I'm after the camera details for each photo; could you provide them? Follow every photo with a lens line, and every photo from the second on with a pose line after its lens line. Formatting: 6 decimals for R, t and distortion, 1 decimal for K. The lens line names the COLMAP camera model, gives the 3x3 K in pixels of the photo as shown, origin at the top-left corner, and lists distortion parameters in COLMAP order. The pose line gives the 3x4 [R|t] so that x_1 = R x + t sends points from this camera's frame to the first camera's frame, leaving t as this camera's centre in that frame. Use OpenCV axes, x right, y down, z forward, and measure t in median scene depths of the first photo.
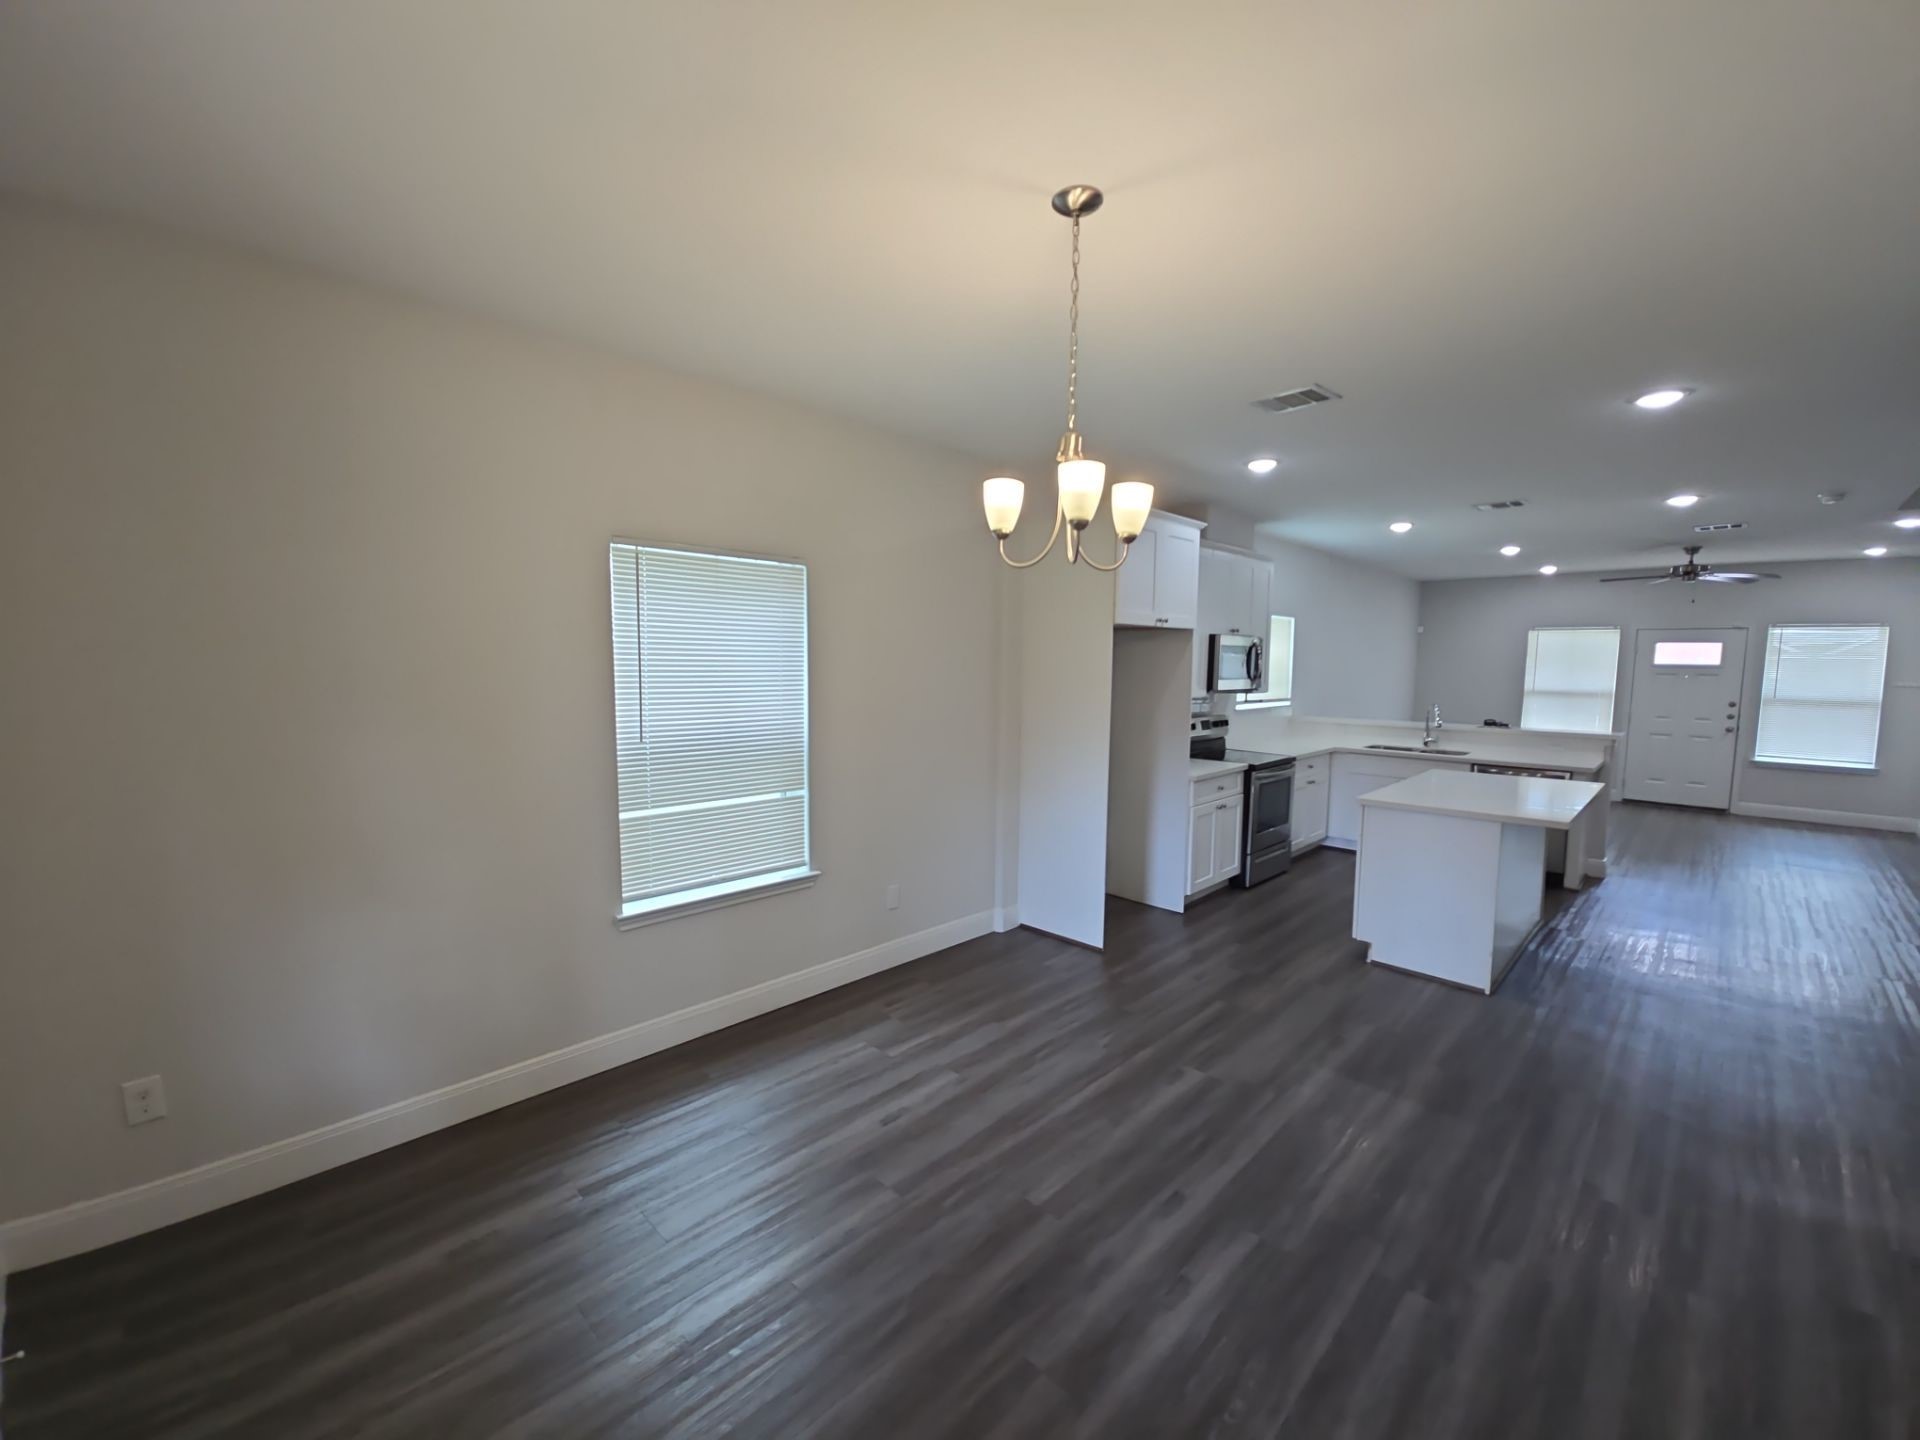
lens RADIAL K [[782.0, 0, 953.7], [0, 782.0, 728.9], [0, 0, 1]] dist [0.001683, -0.004768]
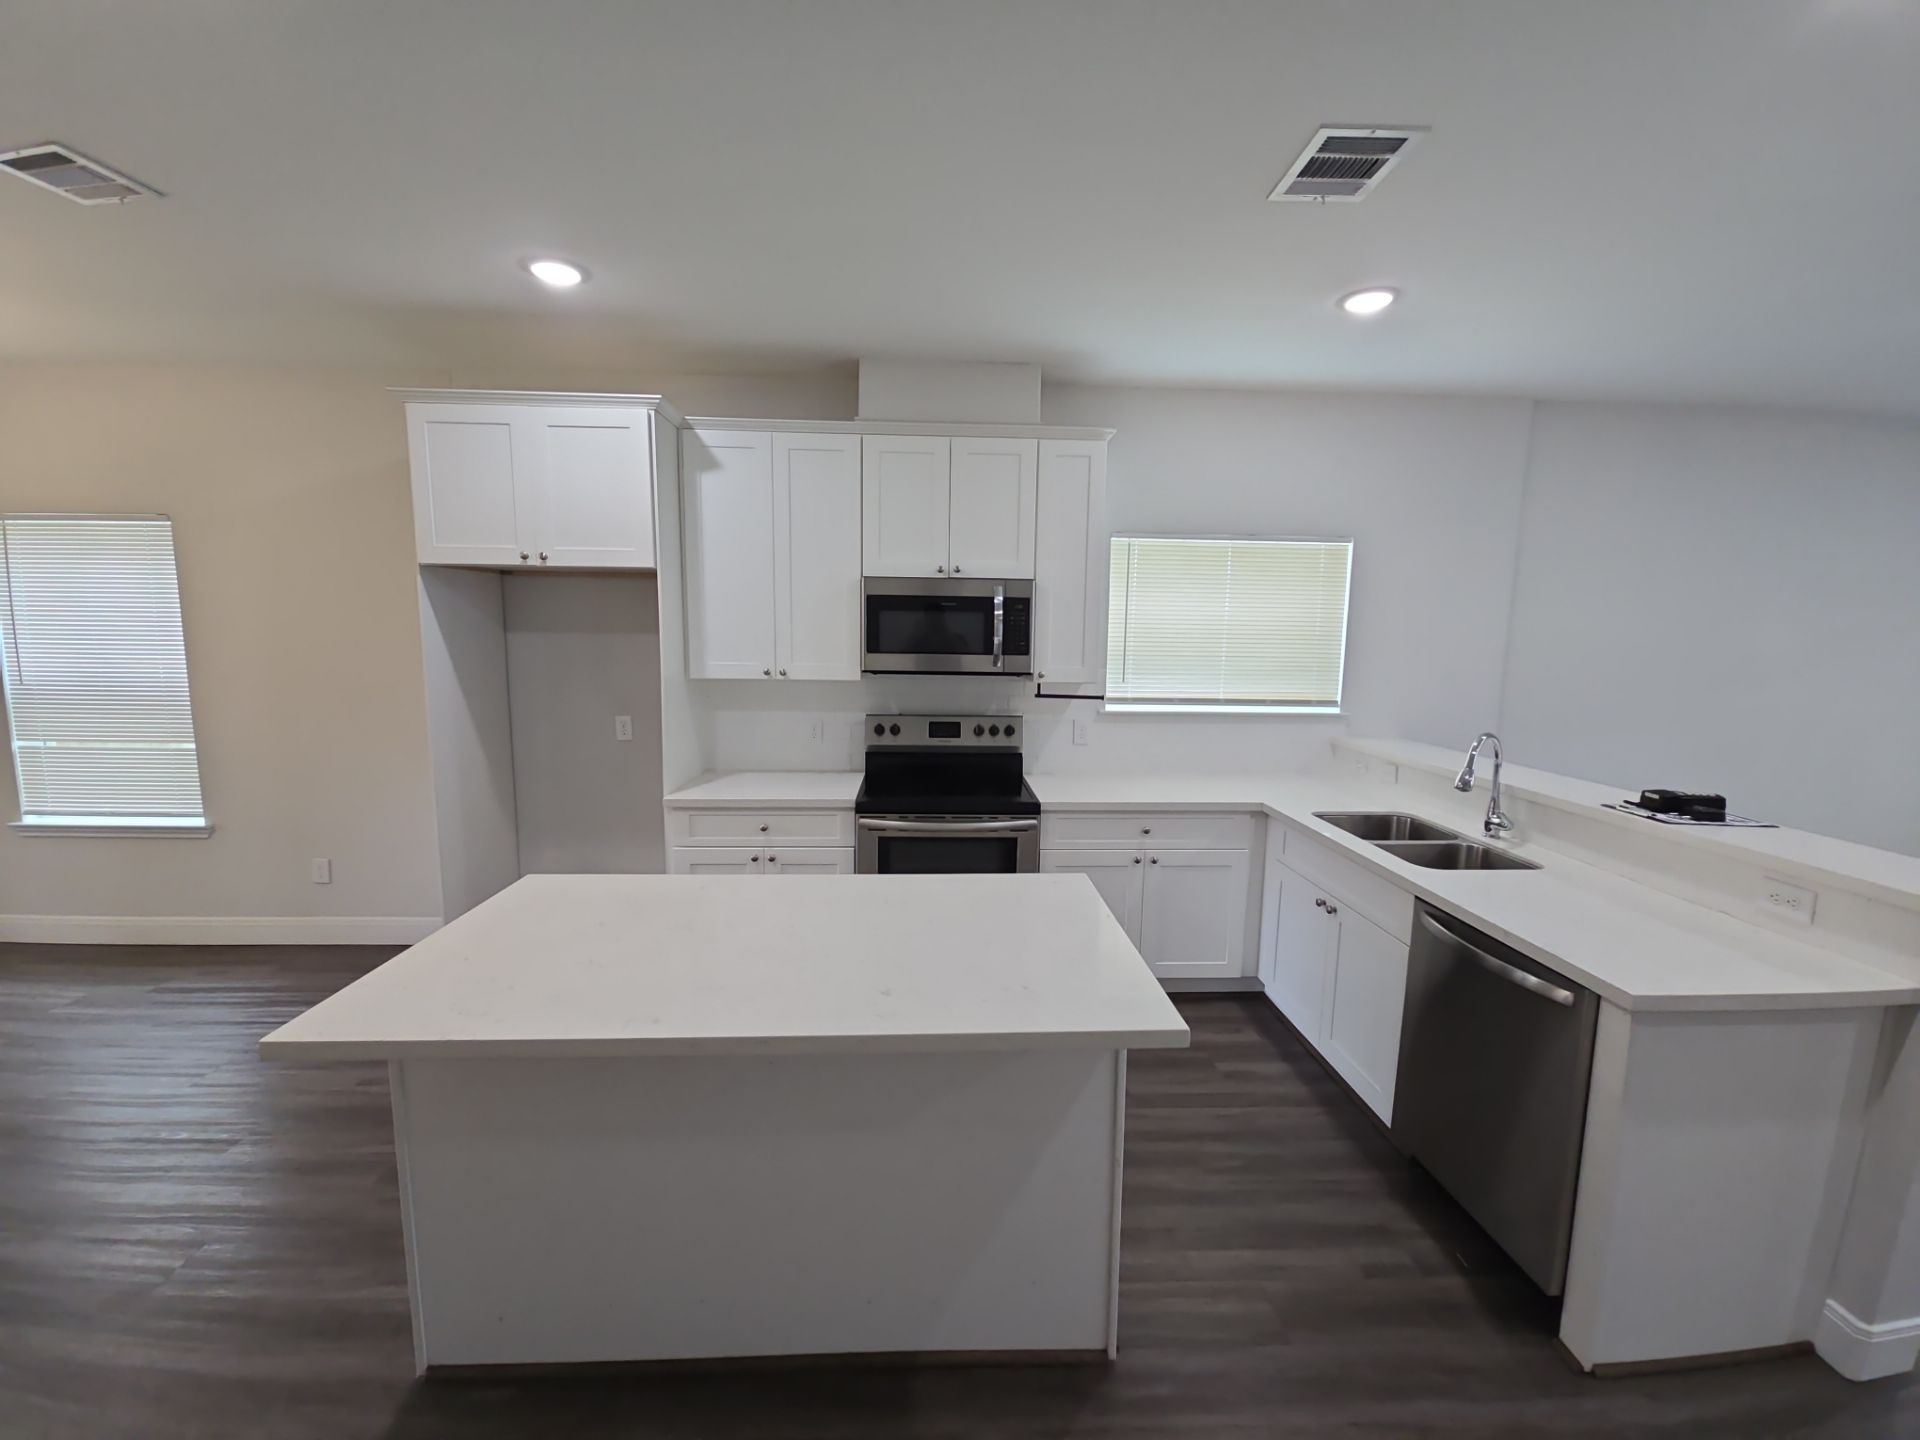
lens RADIAL K [[782.0, 0, 960.6], [0, 782.0, 724.4], [0, 0, 1]] dist [0.001683, -0.004768]
pose [[0.730137, 0.085258, -0.677961, 0.681804], [-0.068531, 0.996319, 0.051488, -0.037709], [0.679856, 0.008868, 0.733292, 0.517448]]
